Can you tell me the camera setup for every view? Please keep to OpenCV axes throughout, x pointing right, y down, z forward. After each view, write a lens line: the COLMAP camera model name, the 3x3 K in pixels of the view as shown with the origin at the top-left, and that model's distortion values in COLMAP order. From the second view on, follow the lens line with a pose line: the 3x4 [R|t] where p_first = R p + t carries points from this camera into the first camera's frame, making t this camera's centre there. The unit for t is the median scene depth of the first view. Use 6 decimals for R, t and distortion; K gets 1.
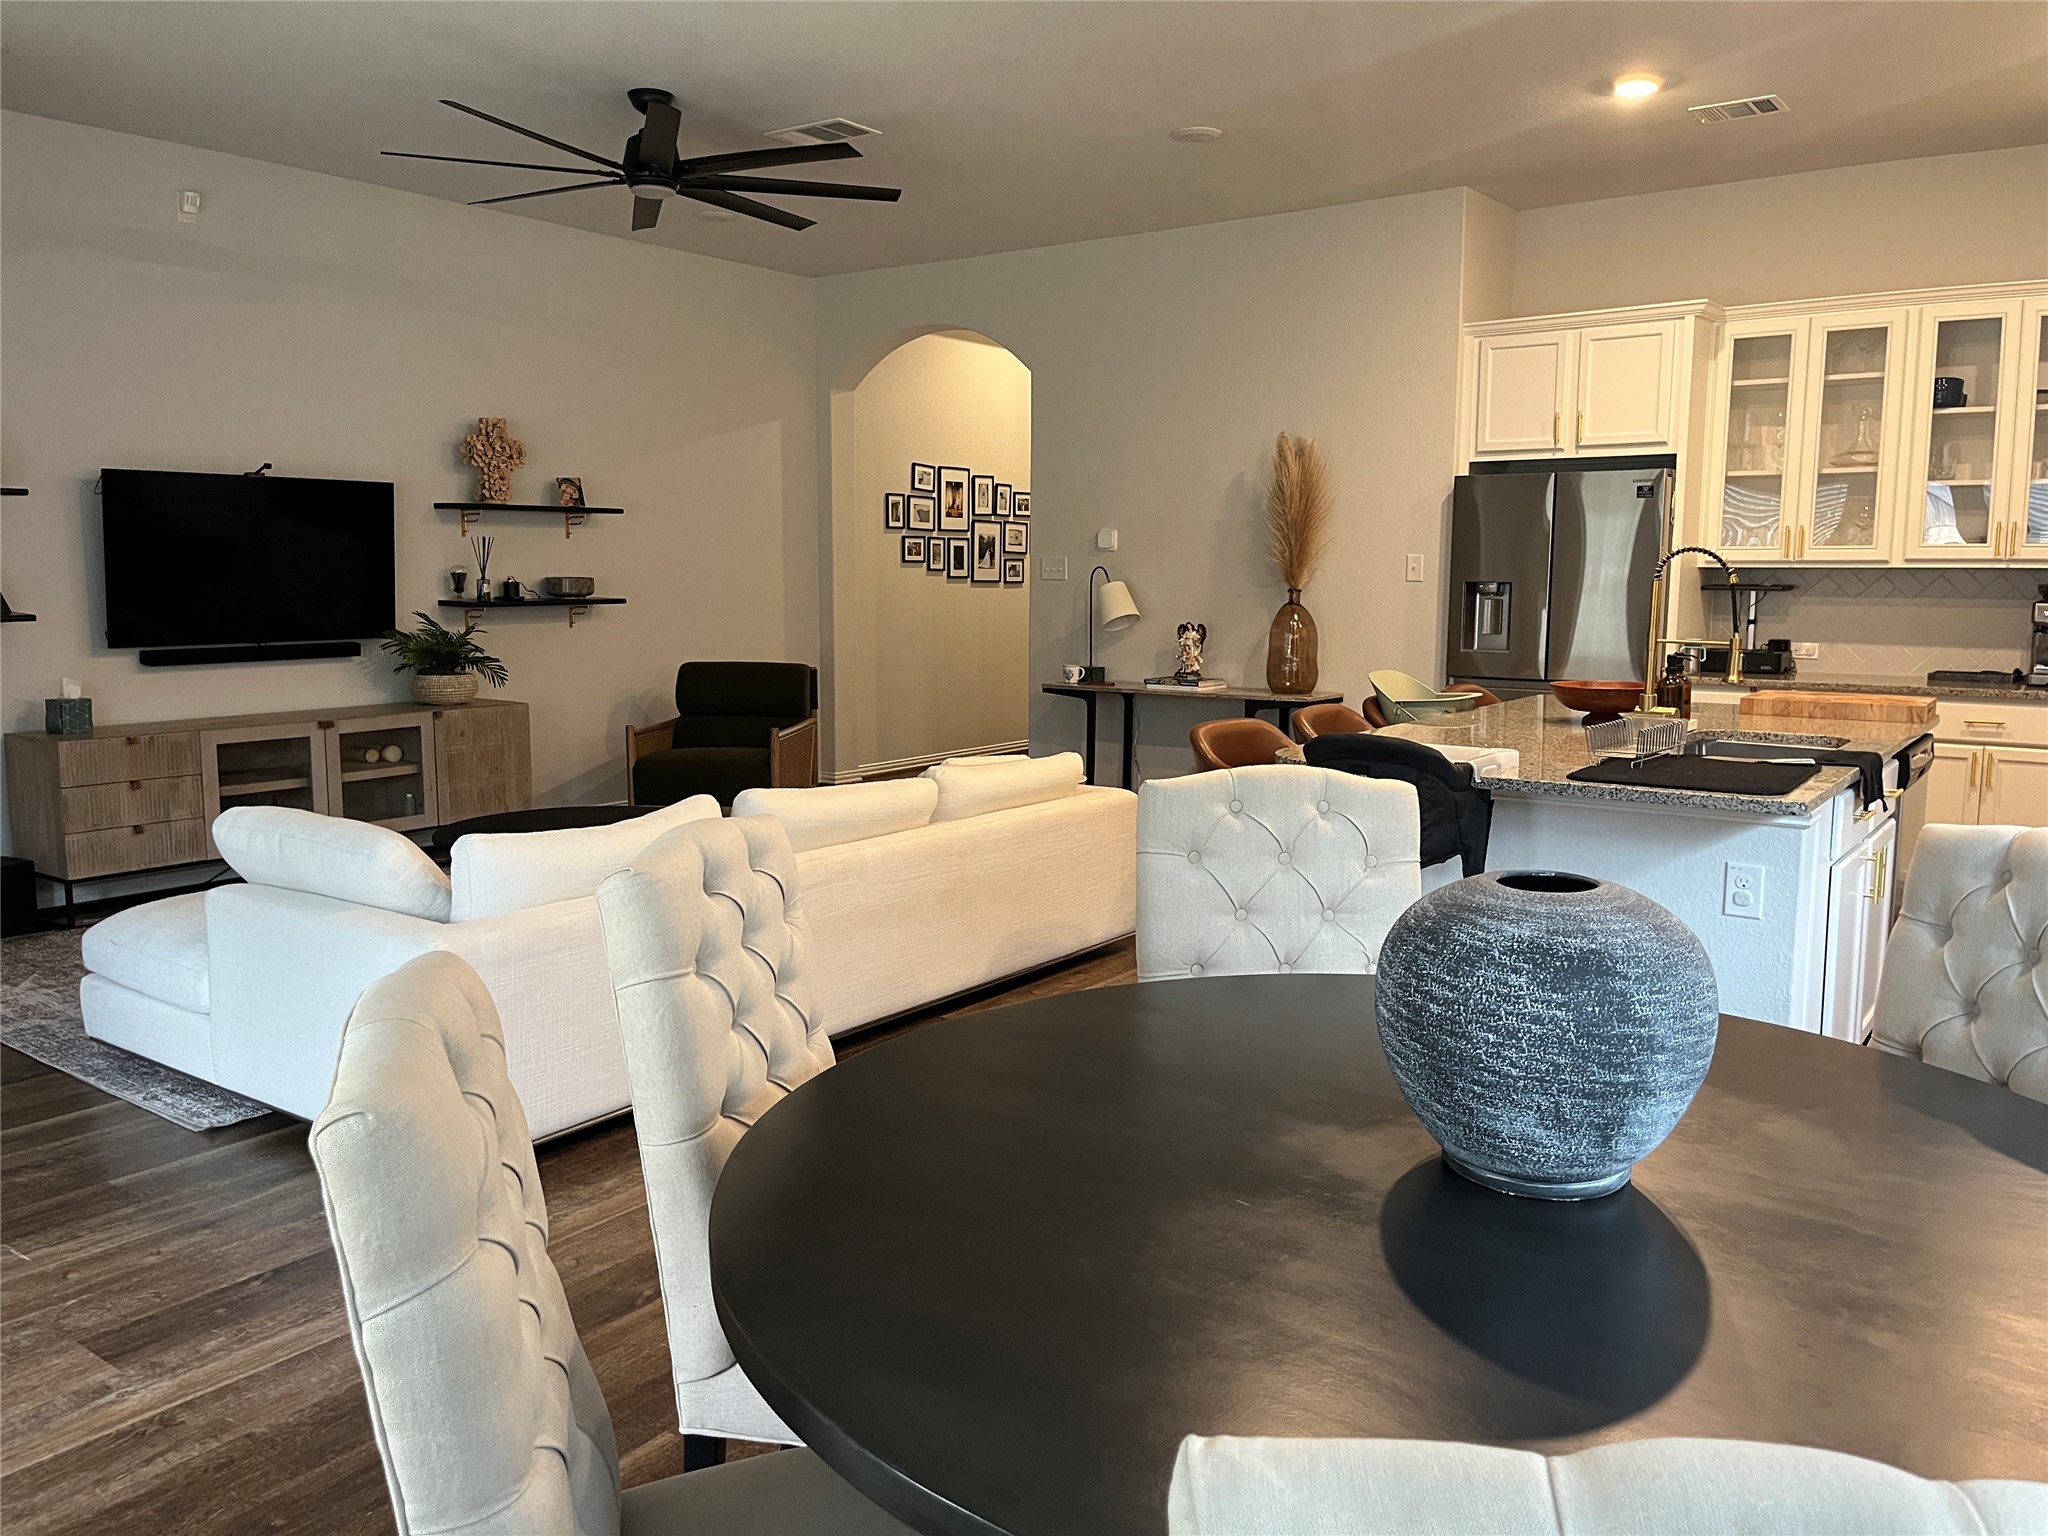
lens RADIAL K [[1551.0, 0, 1042.3], [0, 1551.0, 754.3], [0, 0, 1]] dist [0.067969, -0.081934]
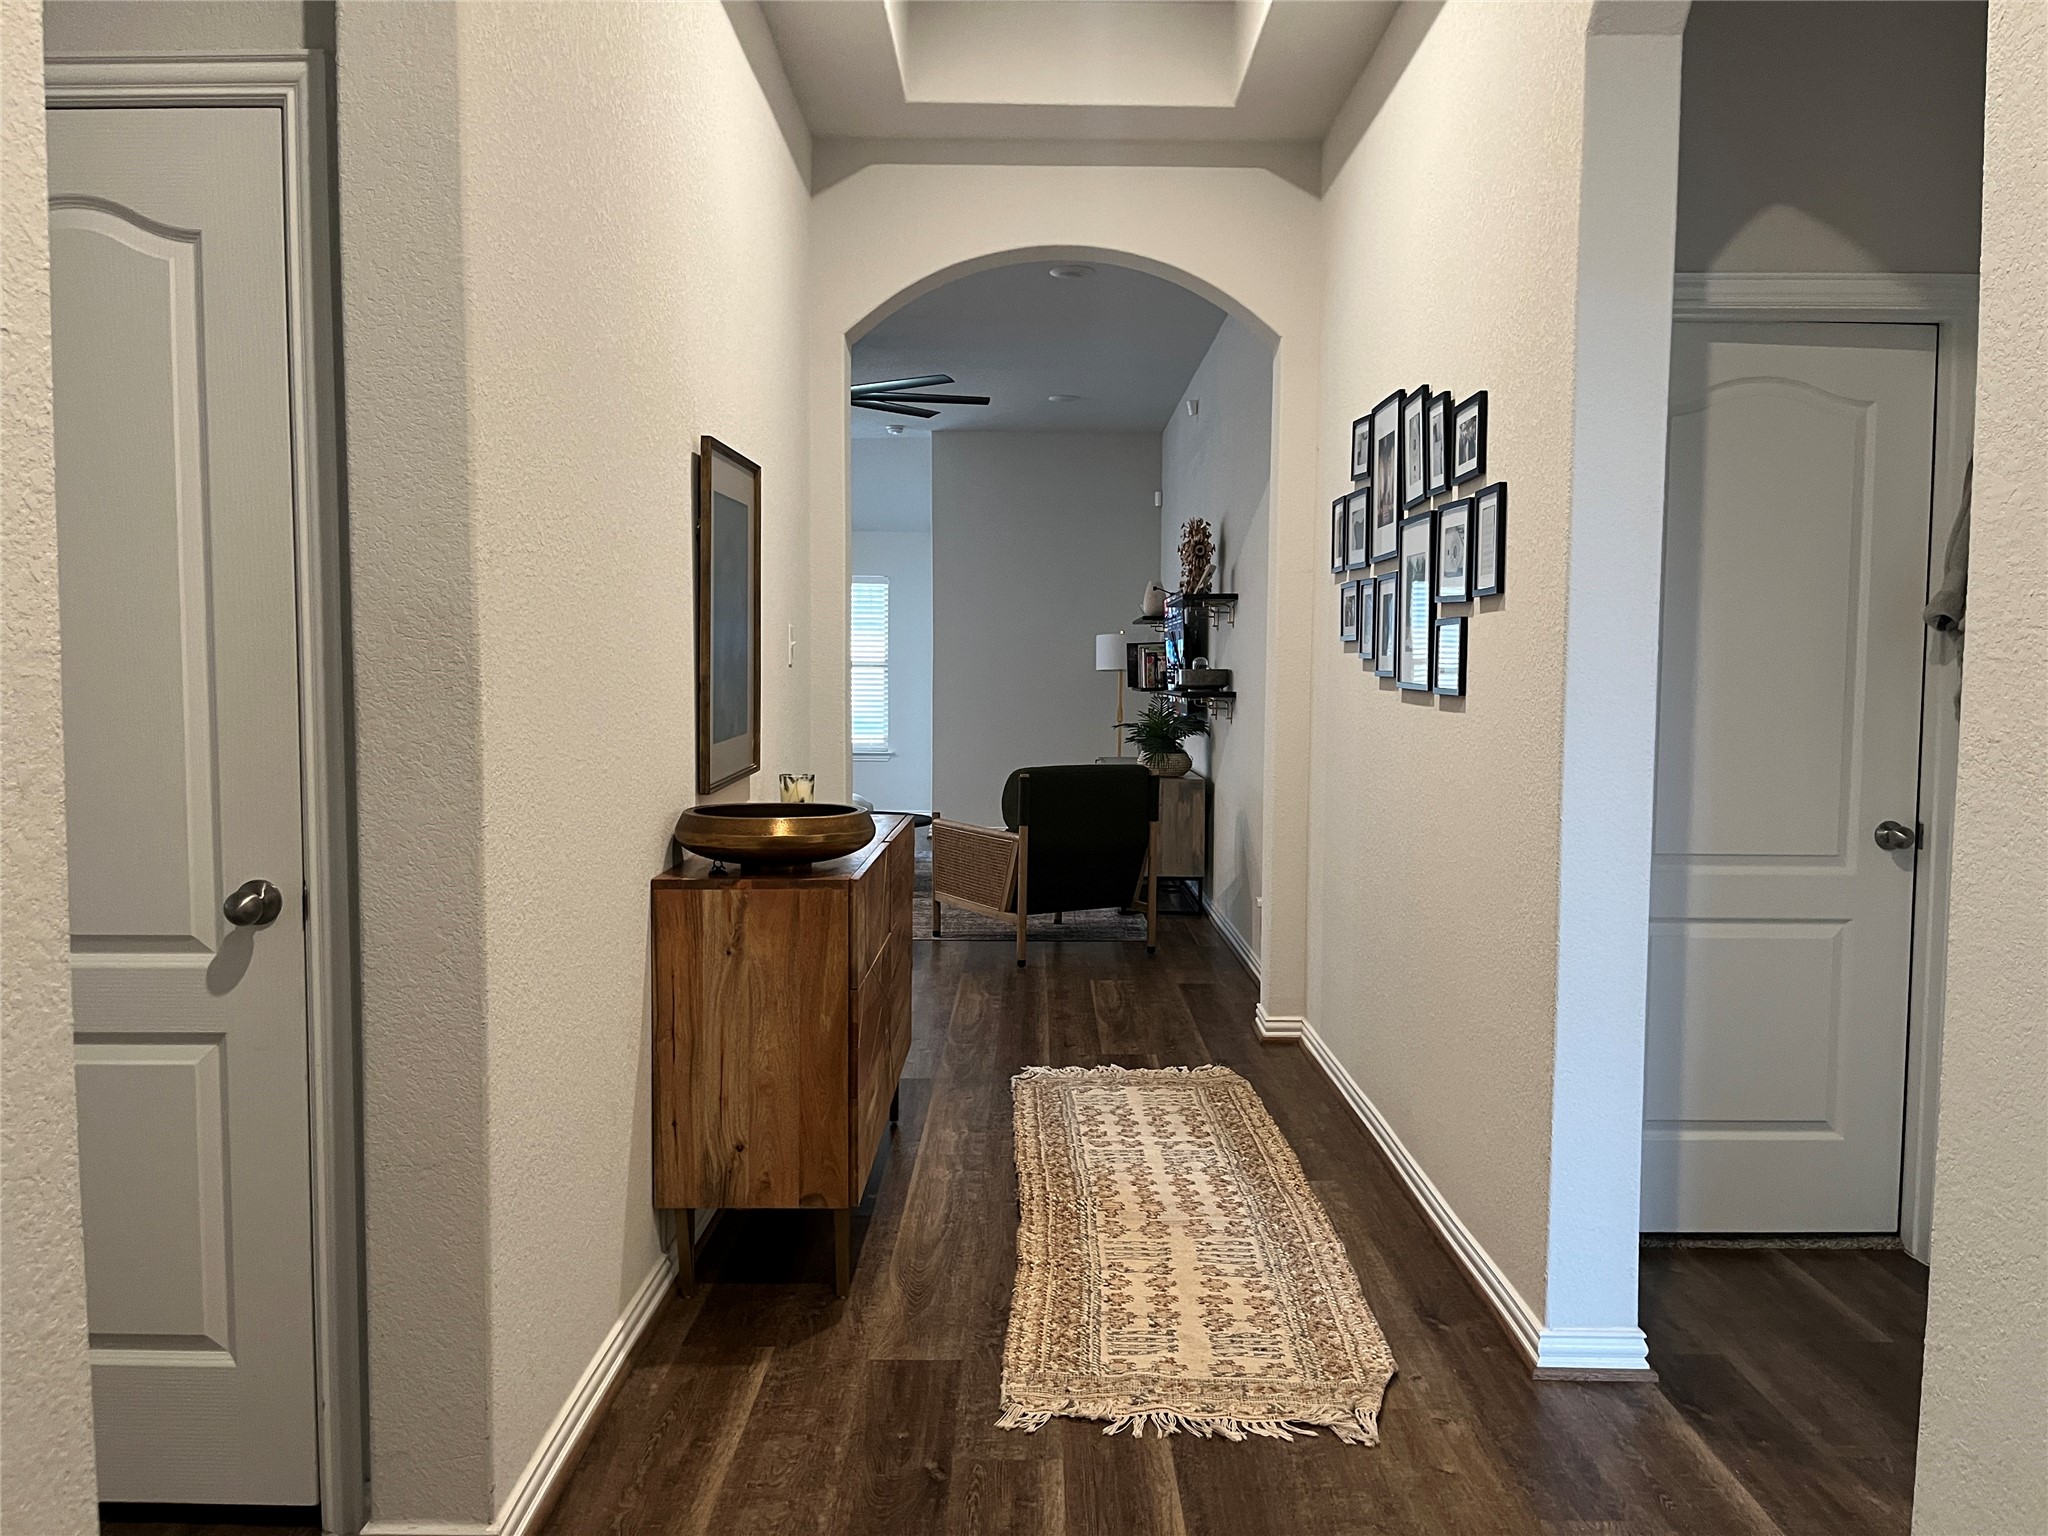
lens RADIAL K [[1551.0, 0, 1023.9], [0, 1551.0, 767.0], [0, 0, 1]] dist [0.067969, -0.081934]
pose [[-0.814478, 0.026495, -0.579589, 0.385092], [-0.082712, 0.983451, 0.161189, -0.226737], [0.574268, 0.179224, -0.798808, 1.953513]]
